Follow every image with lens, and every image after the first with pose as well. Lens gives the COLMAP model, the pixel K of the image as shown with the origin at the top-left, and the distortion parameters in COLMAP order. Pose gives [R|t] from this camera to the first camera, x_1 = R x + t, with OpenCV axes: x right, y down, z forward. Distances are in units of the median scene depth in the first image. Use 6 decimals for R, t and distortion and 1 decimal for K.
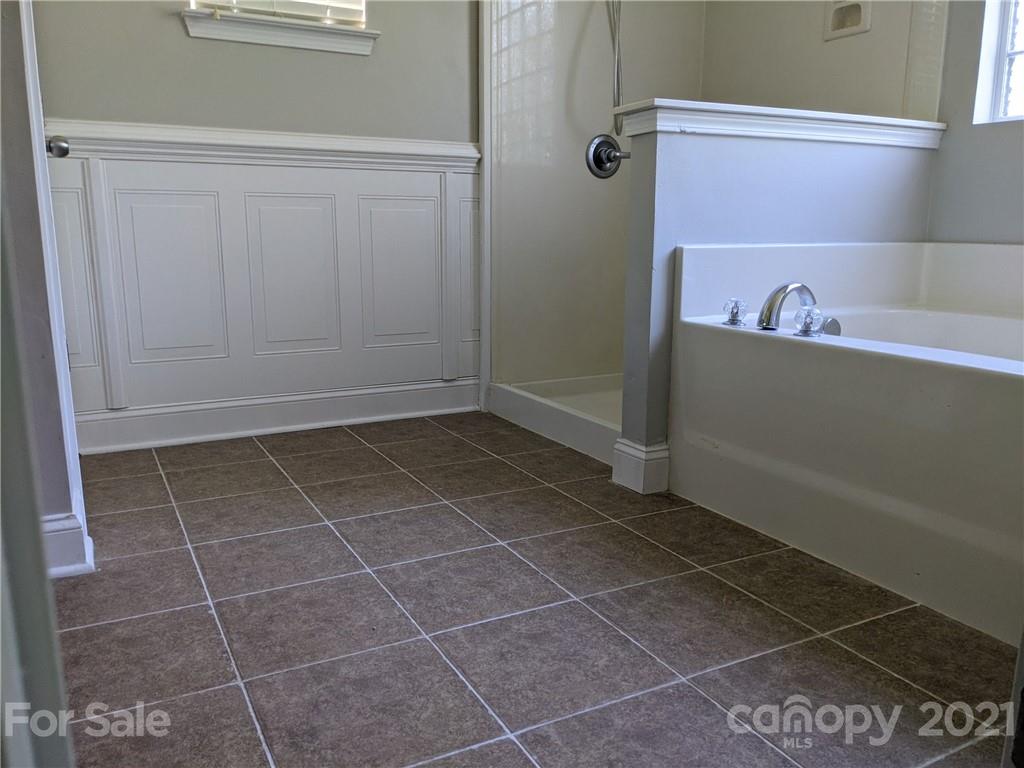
lens RADIAL K [[808.5, 0, 515.1], [0, 808.5, 387.1], [0, 0, 1]] dist [0.015654, -0.012400]
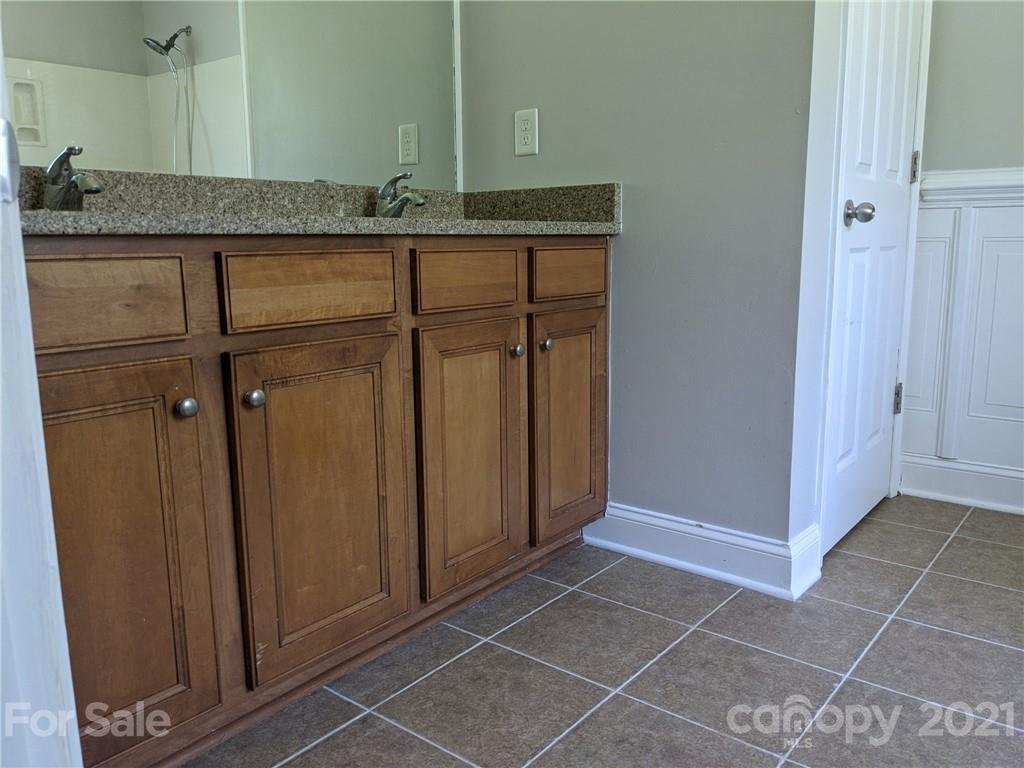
lens RADIAL K [[808.5, 0, 515.4], [0, 808.5, 382.8], [0, 0, 1]] dist [0.015654, -0.012400]
pose [[0.396203, 0.148043, -0.906149, 0.240968], [-0.167108, 0.982059, 0.087379, -0.082112], [0.902828, 0.116805, 0.413834, 0.146475]]
